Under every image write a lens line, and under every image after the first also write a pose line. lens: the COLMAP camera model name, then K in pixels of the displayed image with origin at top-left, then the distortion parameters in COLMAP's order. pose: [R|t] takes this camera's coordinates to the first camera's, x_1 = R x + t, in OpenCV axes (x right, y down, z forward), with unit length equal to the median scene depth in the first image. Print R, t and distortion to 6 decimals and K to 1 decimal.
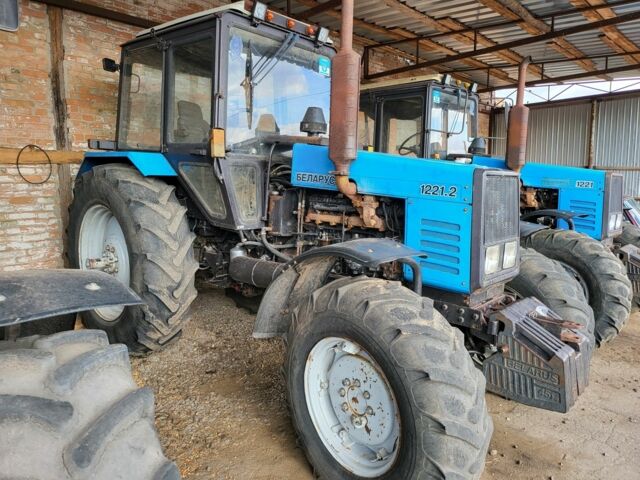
lens RADIAL K [[444.6, 0, 320.0], [0, 444.6, 240.0], [0, 0, 1]] dist [0.063490, -0.070313]
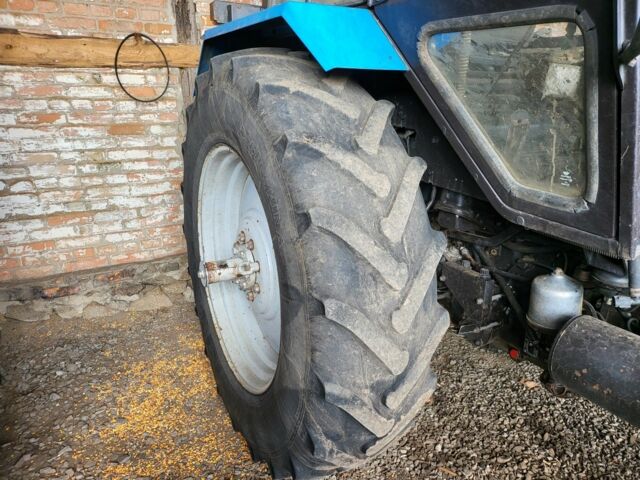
lens RADIAL K [[444.6, 0, 320.0], [0, 444.6, 240.0], [0, 0, 1]] dist [0.063490, -0.070313]
pose [[0.945175, 0.090780, -0.313692, -0.265203], [-0.037945, 0.984608, 0.170607, -0.069992], [0.324351, -0.149351, 0.934072, 0.633472]]
